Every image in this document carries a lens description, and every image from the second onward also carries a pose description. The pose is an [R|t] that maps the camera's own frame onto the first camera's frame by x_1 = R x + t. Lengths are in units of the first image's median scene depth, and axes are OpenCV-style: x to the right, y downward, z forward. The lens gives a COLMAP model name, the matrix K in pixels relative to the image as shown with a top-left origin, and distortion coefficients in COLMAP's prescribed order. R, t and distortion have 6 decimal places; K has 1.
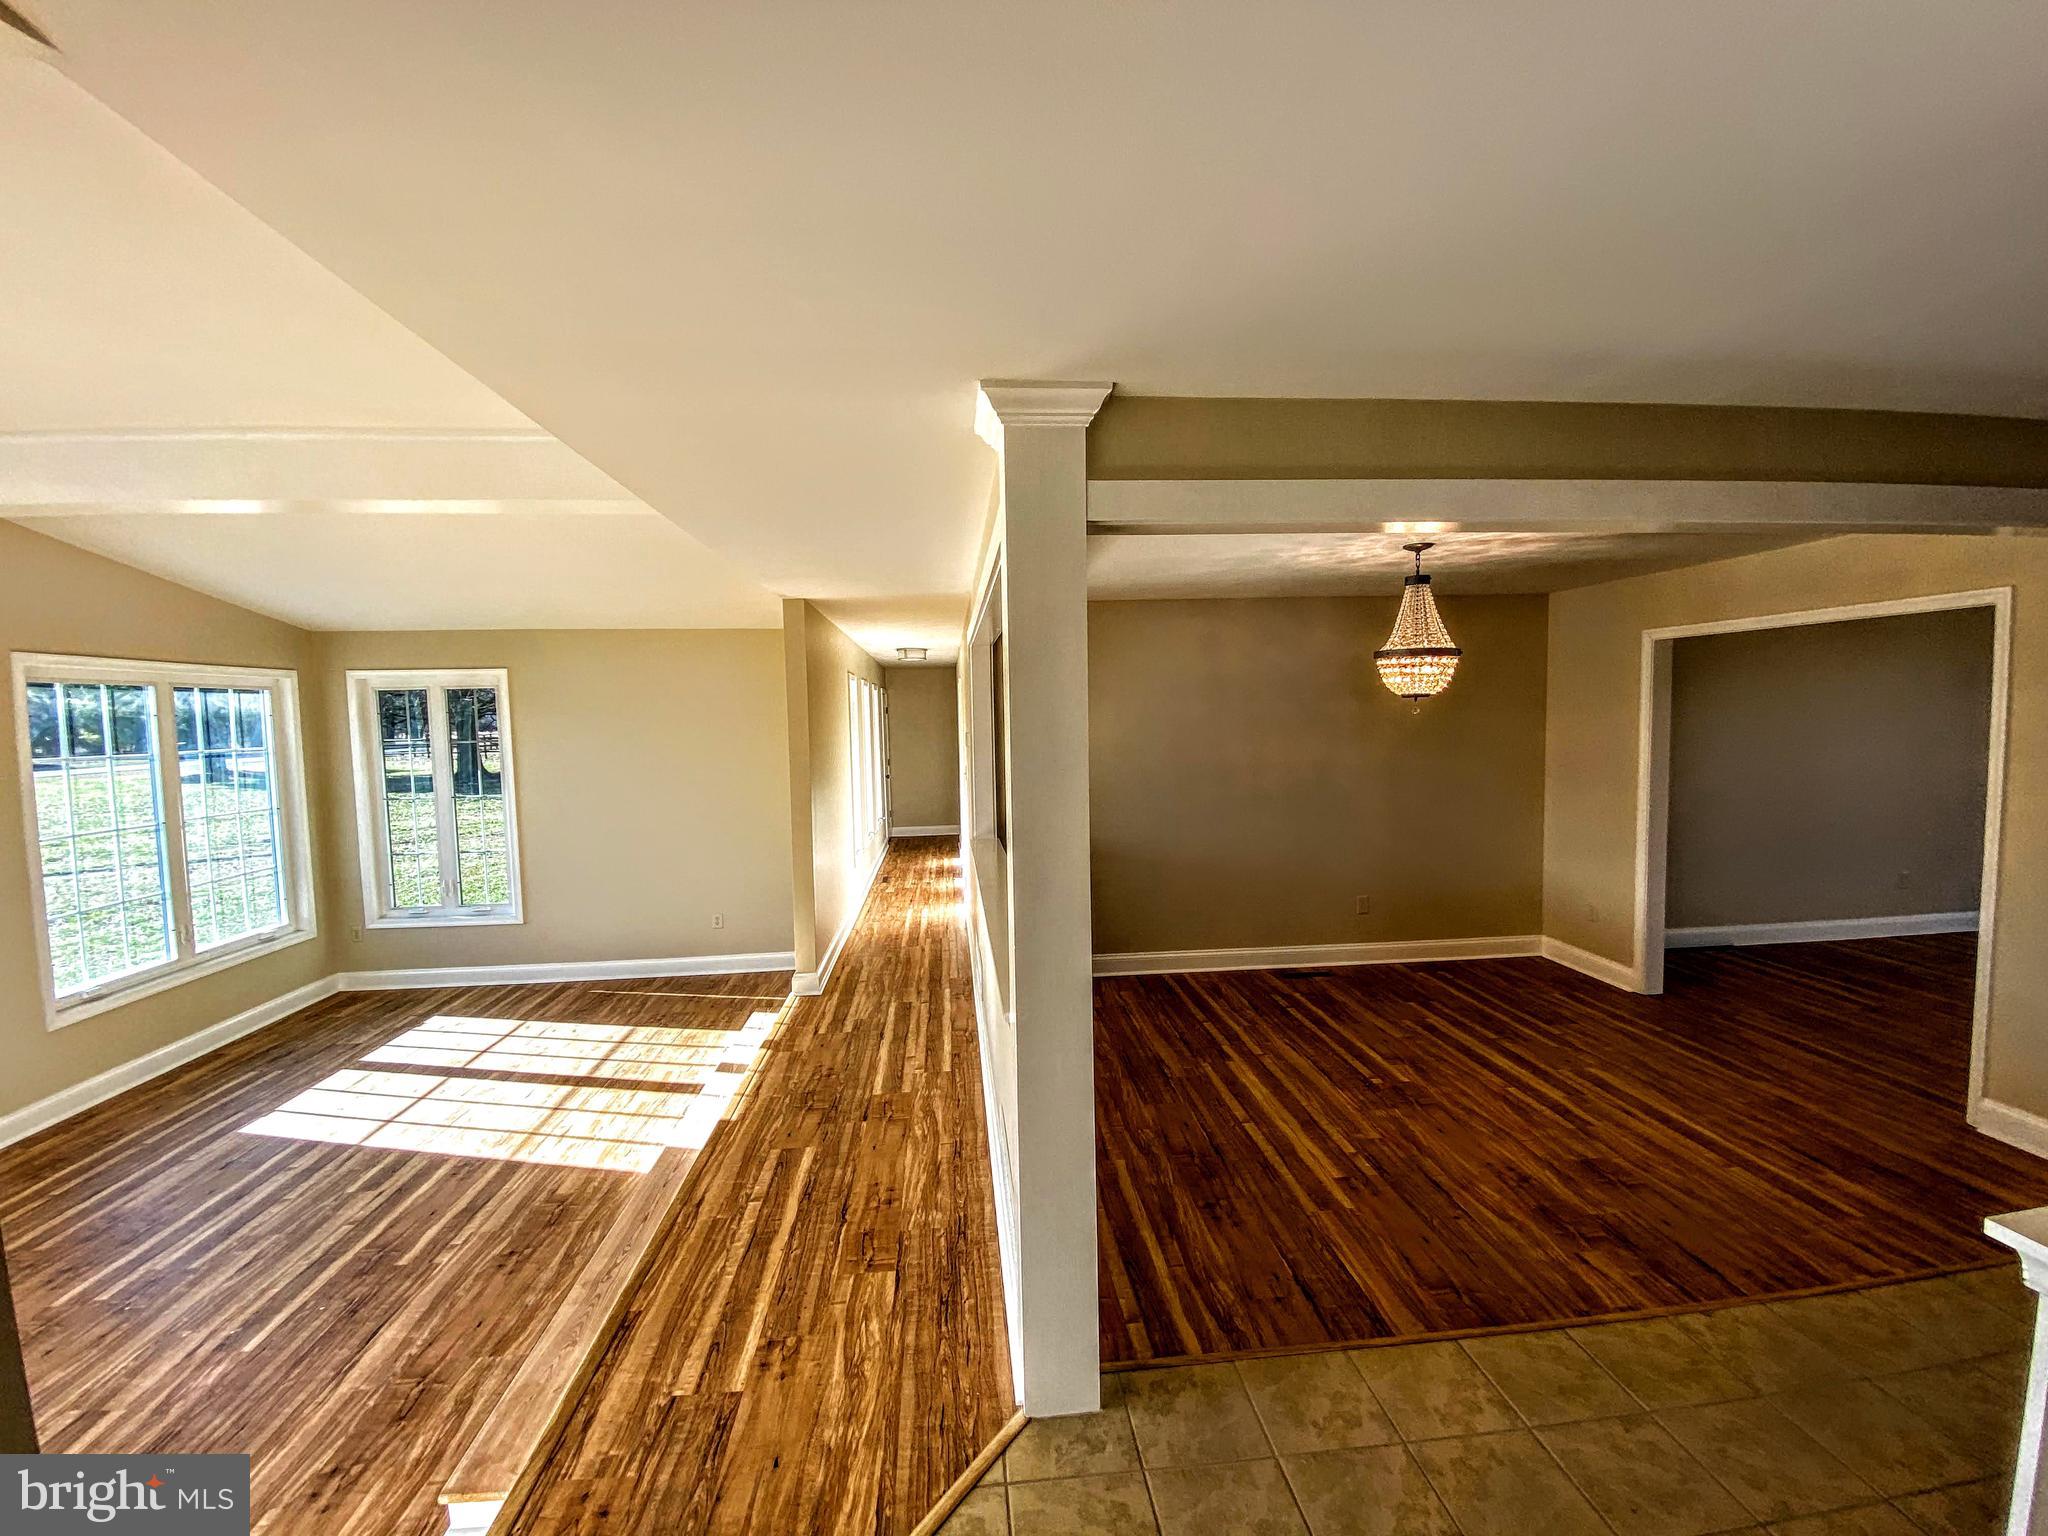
lens RADIAL K [[825.7, 0, 1018.4], [0, 825.7, 767.1], [0, 0, 1]] dist [0.019939, -0.019775]
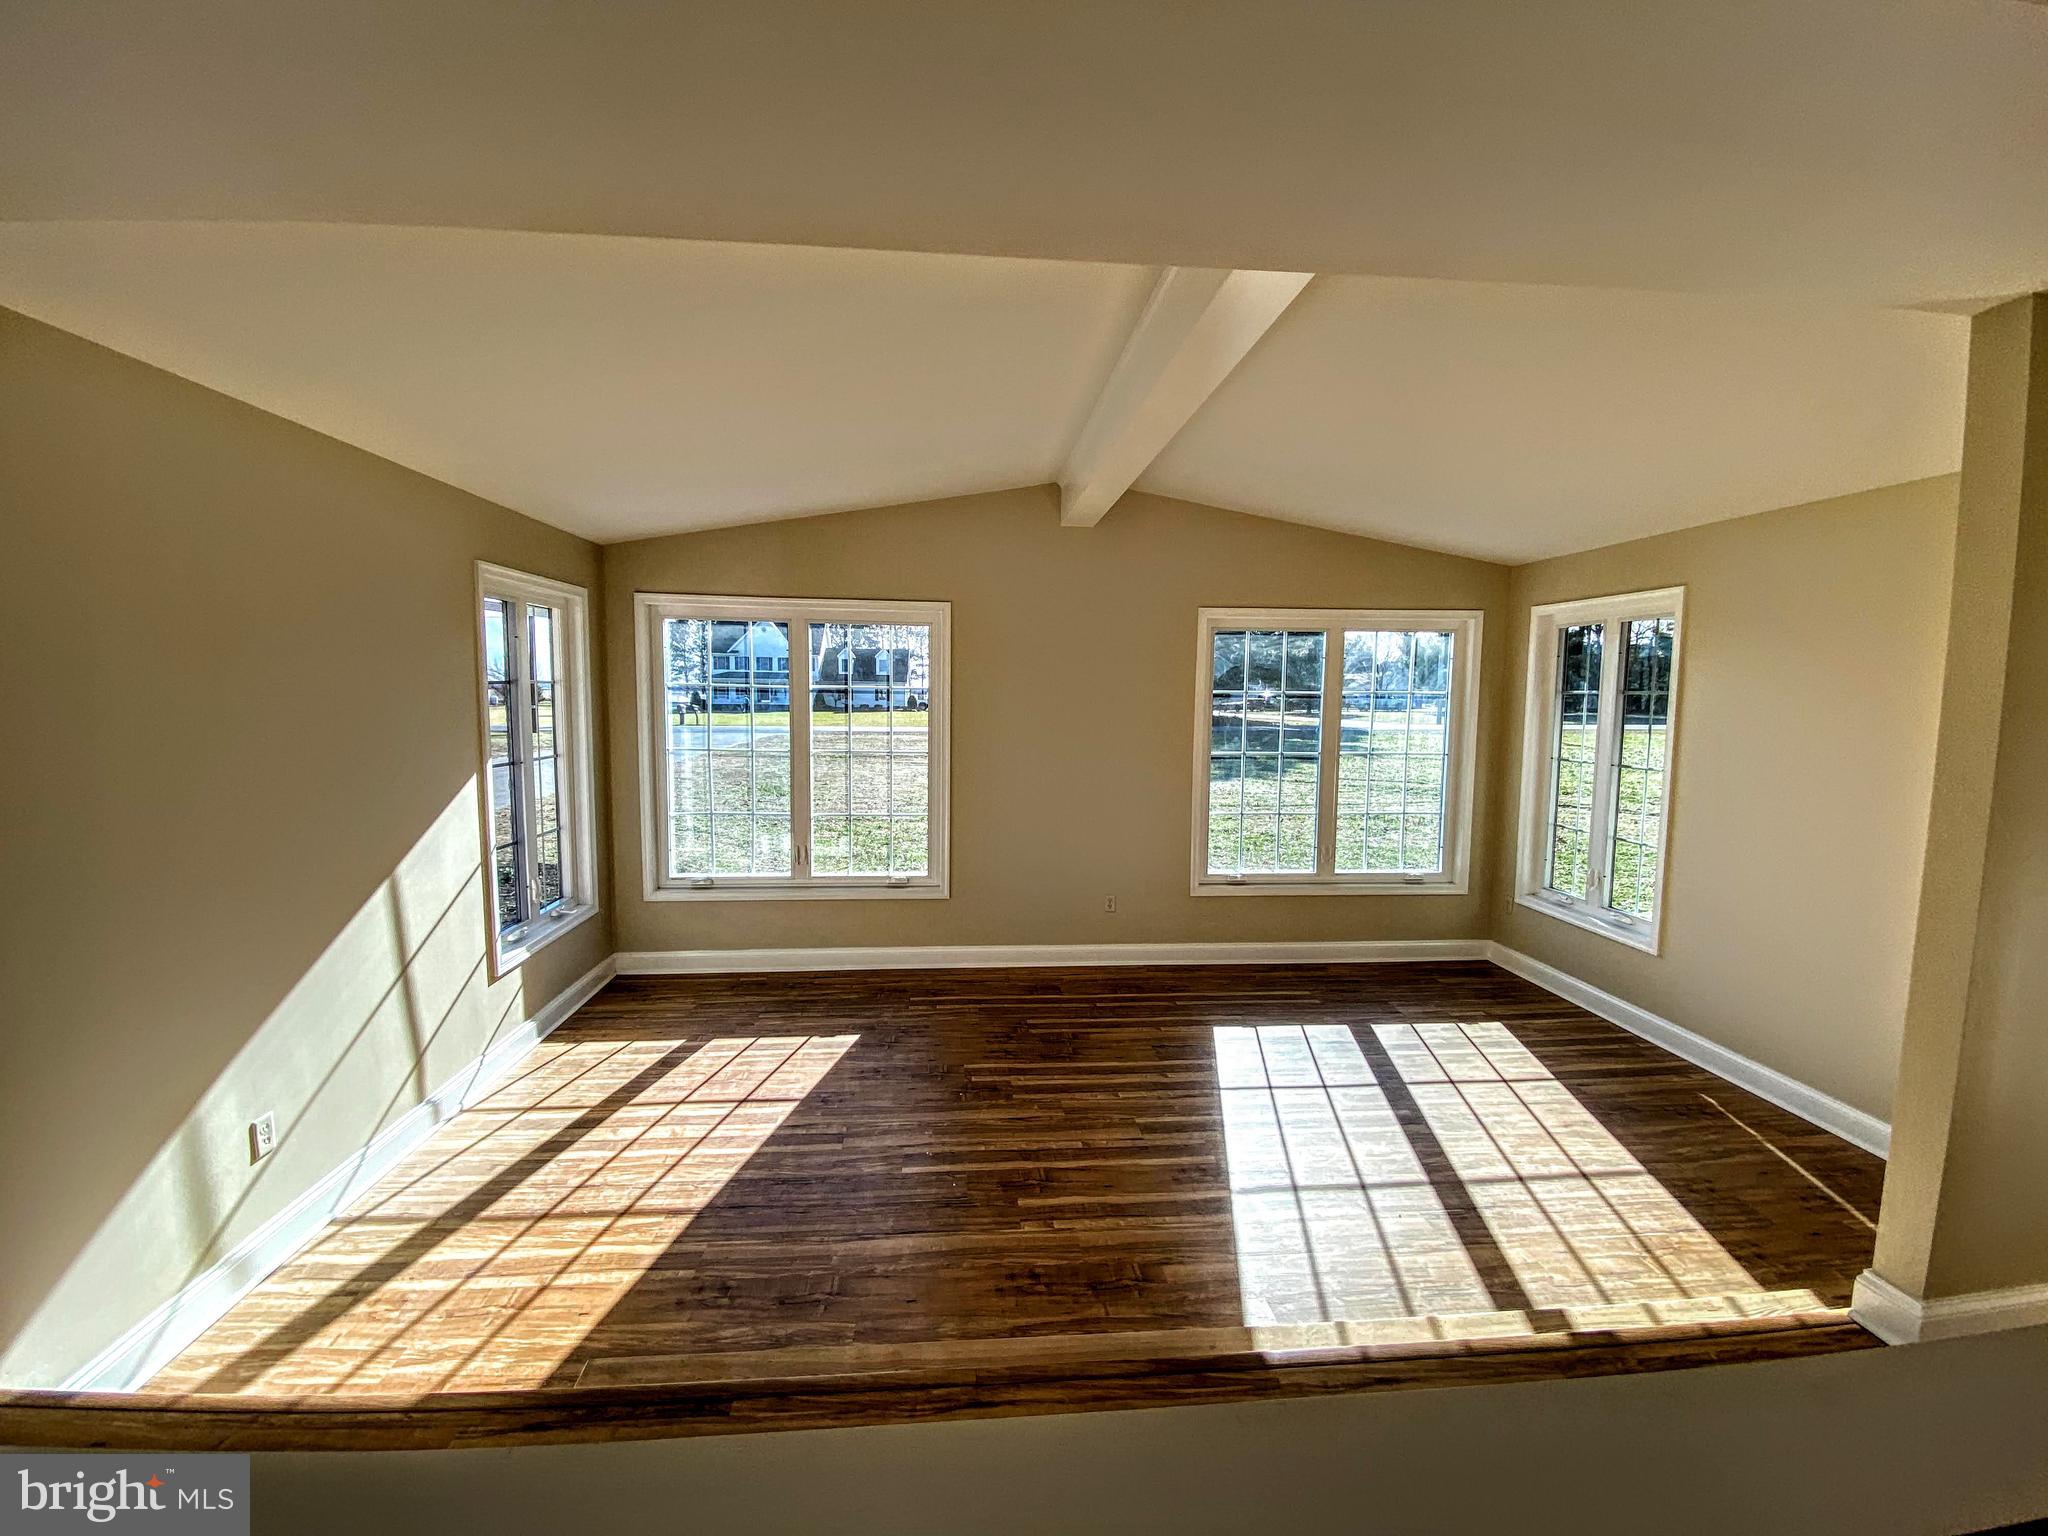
lens RADIAL K [[825.7, 0, 1018.4], [0, 825.7, 767.1], [0, 0, 1]] dist [0.019939, -0.019775]
pose [[-0.004818, 0.110861, -0.993824, 0.108634], [-0.070639, 0.991315, 0.110924, -0.010883], [0.997490, 0.070737, 0.003055, 0.615742]]
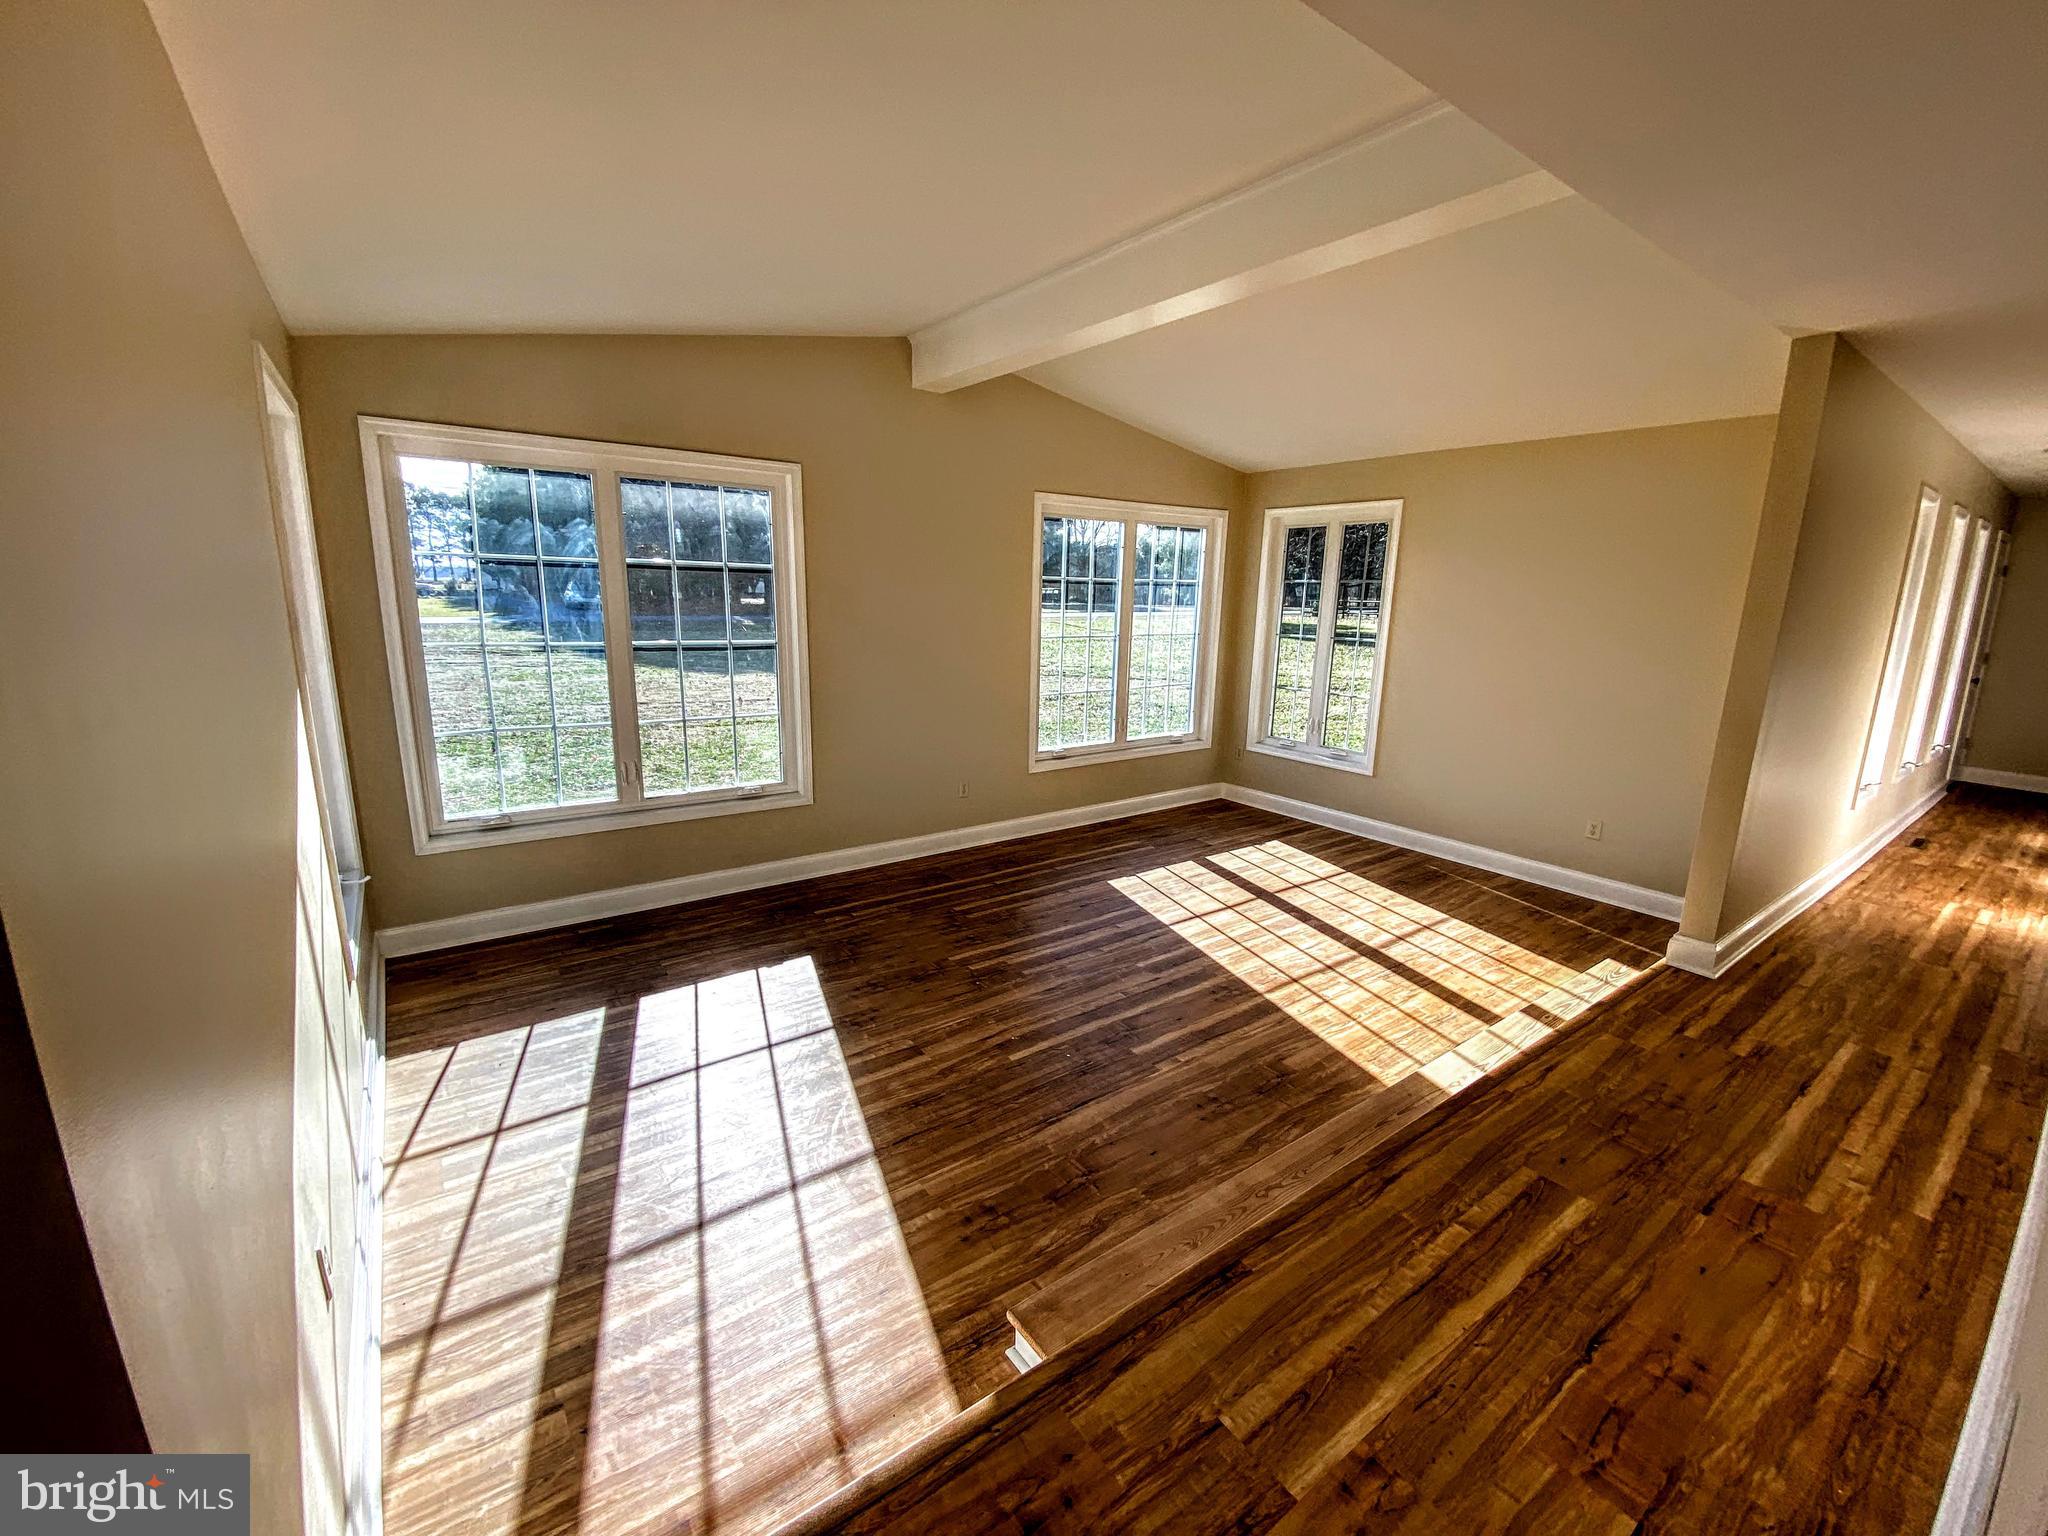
lens RADIAL K [[825.7, 0, 1018.4], [0, 825.7, 767.1], [0, 0, 1]] dist [0.019939, -0.019775]
pose [[0.509658, 0.213997, -0.833339, -0.008467], [-0.083248, 0.976295, 0.199795, 0.027600], [0.856340, -0.032453, 0.515392, 0.214645]]
